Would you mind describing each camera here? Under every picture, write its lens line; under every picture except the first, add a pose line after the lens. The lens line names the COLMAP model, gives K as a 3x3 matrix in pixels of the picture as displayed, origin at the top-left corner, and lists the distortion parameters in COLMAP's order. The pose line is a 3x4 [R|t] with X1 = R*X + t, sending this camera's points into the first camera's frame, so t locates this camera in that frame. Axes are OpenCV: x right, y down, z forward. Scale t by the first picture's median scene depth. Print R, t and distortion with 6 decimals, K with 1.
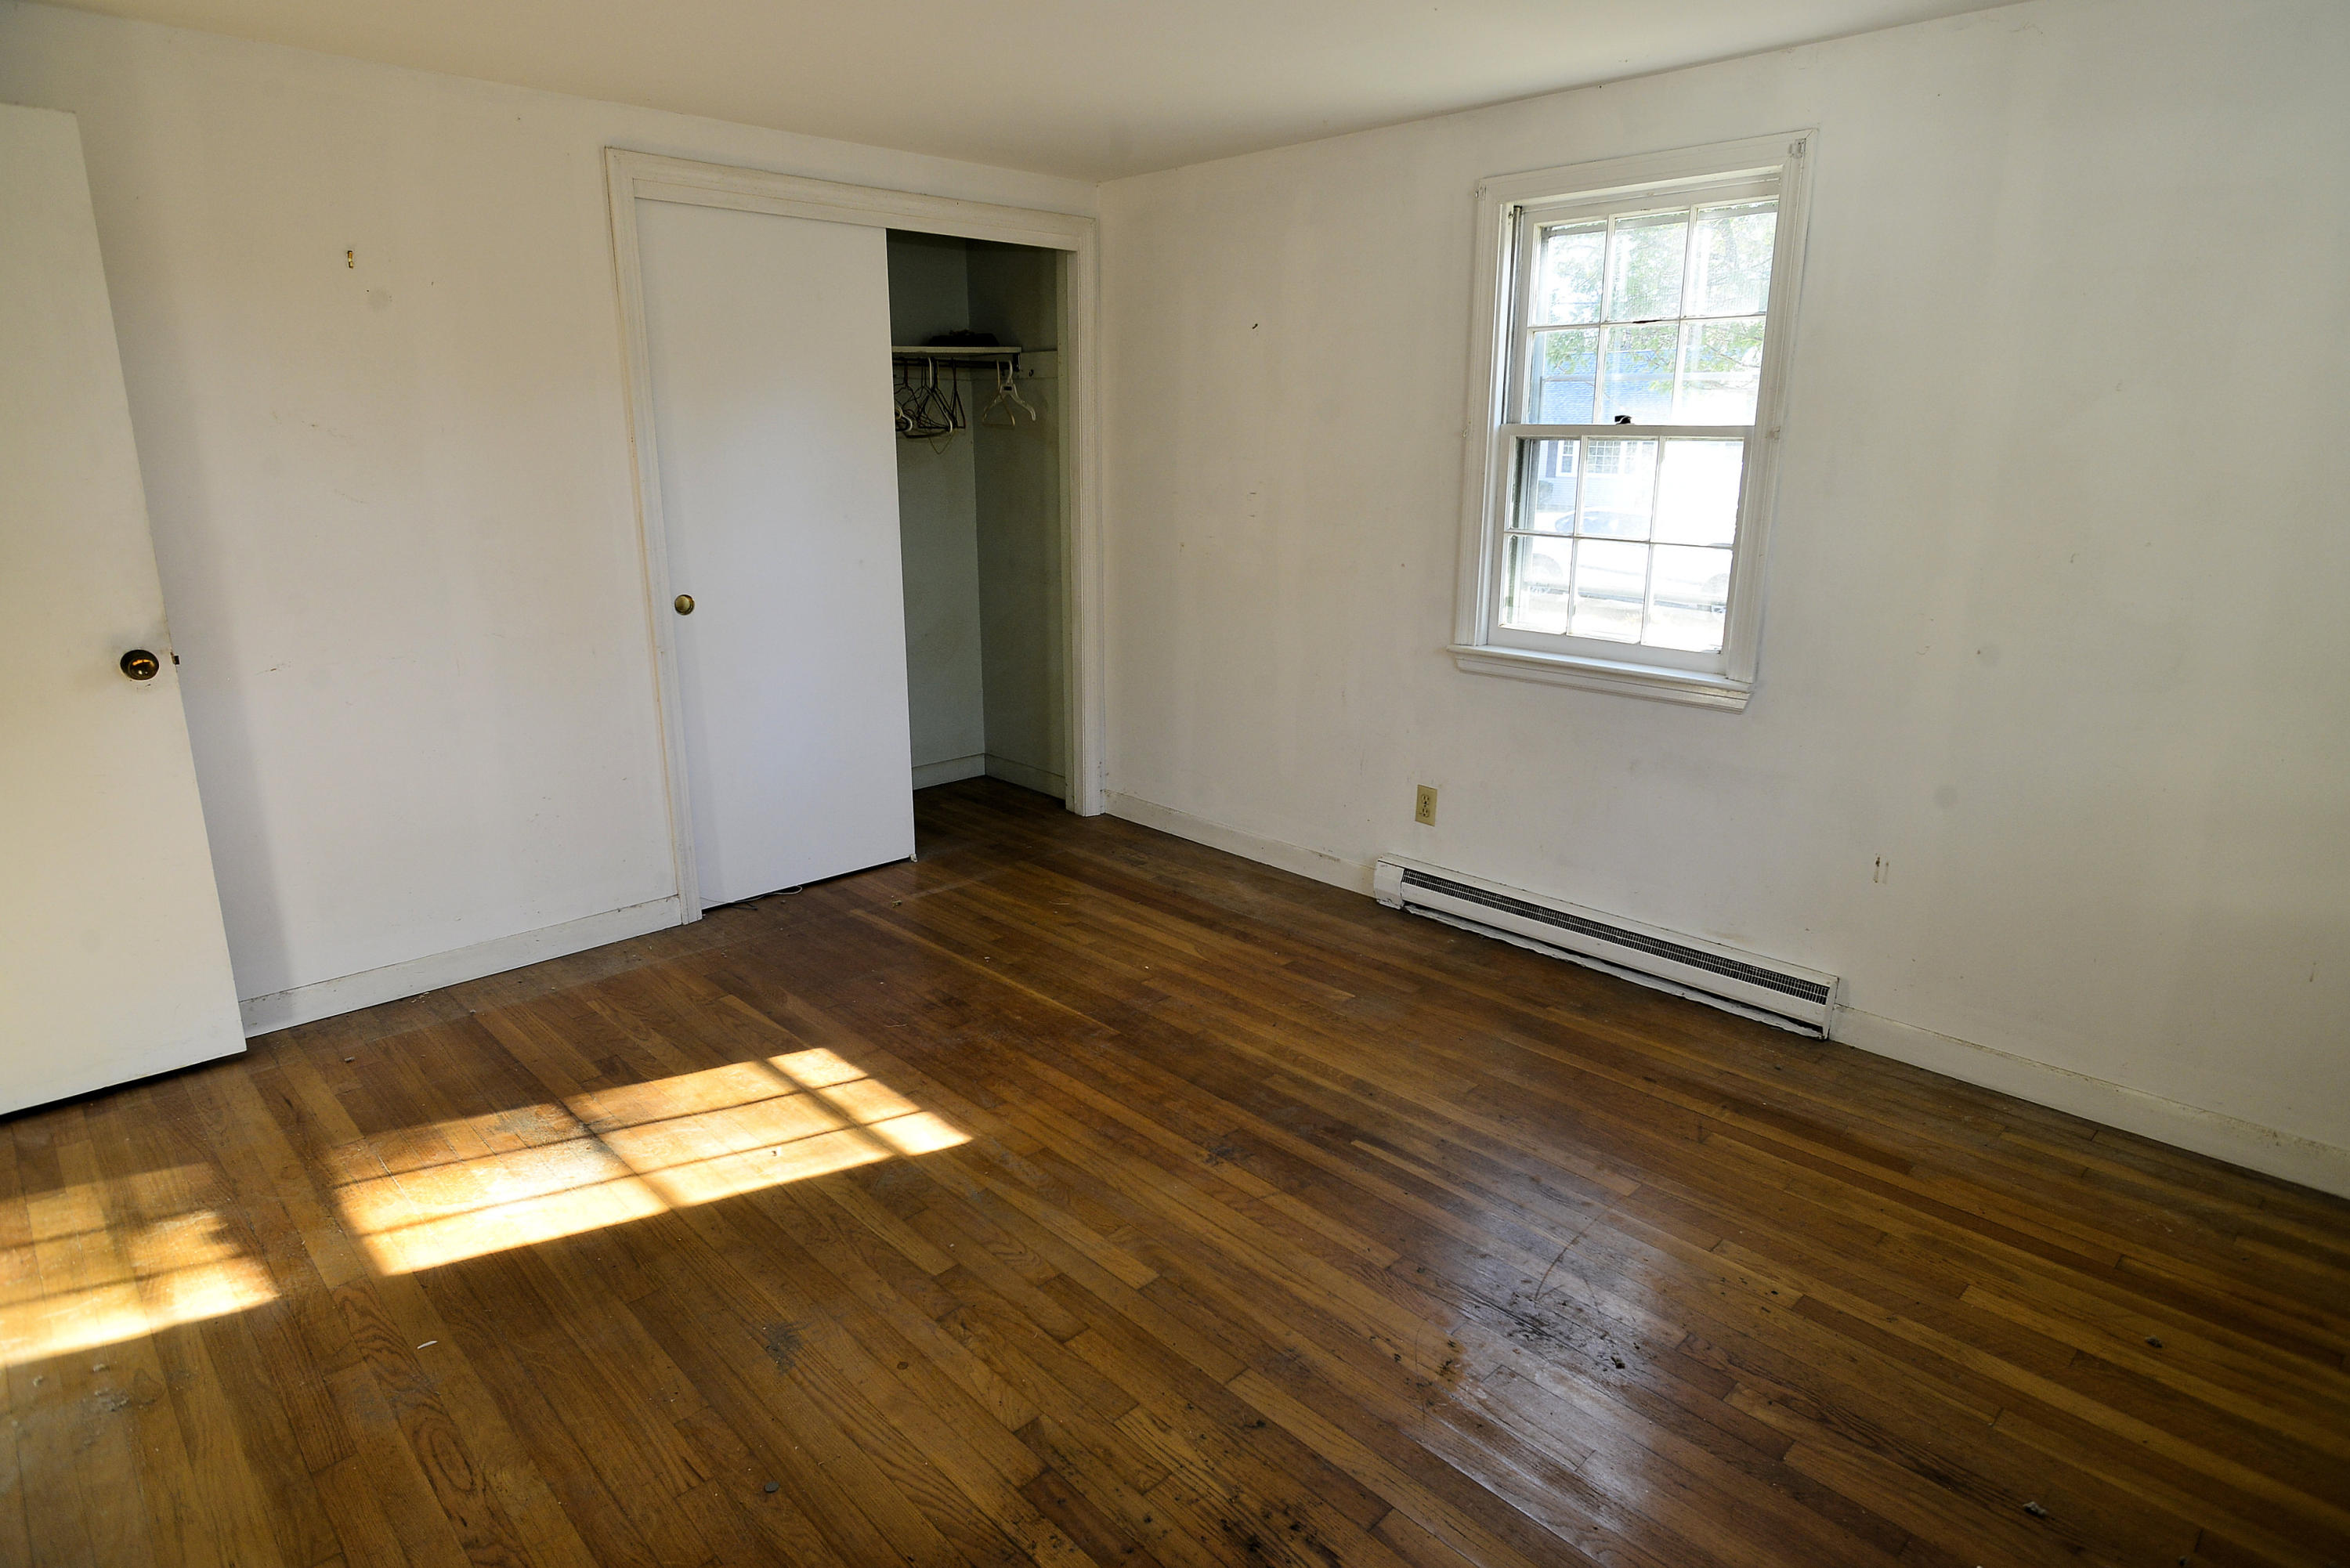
lens RADIAL K [[1321.5, 0, 1175.5], [0, 1321.5, 790.9], [0, 0, 1]] dist [-0.004126, 0.001575]
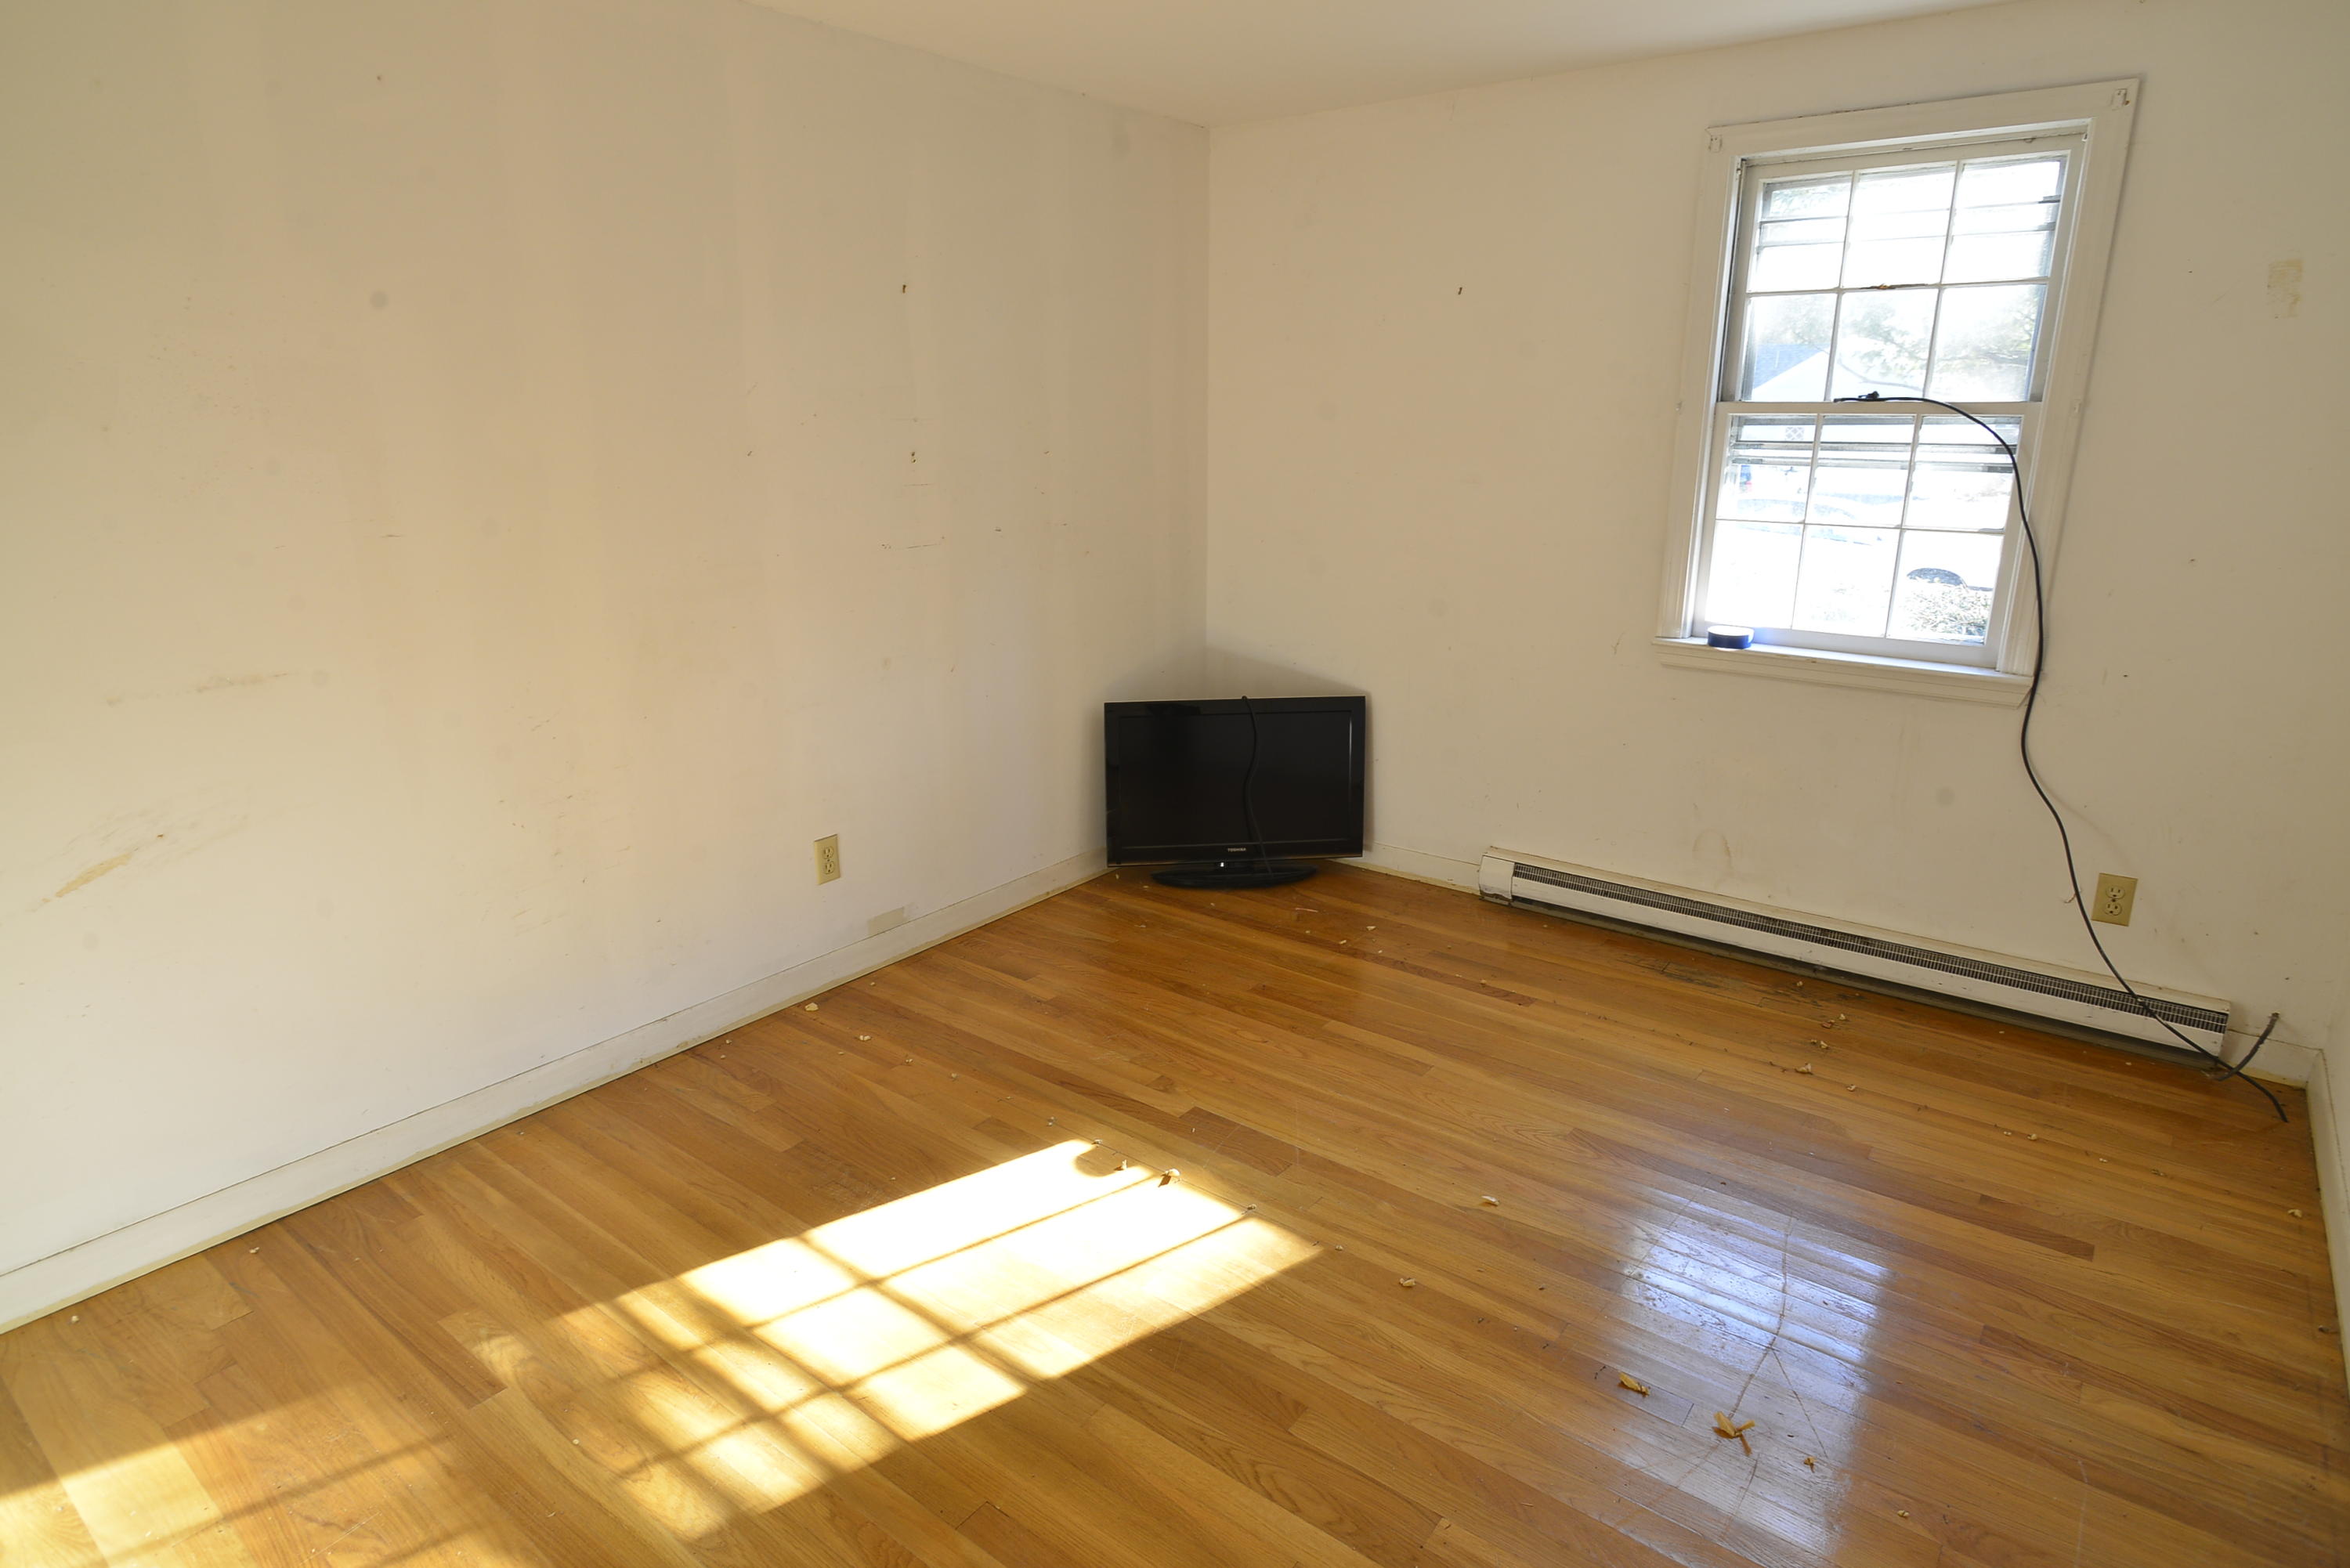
lens RADIAL K [[1321.5, 0, 1169.0], [0, 1321.5, 786.0], [0, 0, 1]] dist [-0.004126, 0.001575]
pose [[0.990865, -0.061994, 0.119767, -0.257305], [0.057513, 0.997522, 0.040517, -0.067829], [-0.121982, -0.033259, 0.991975, 0.123823]]
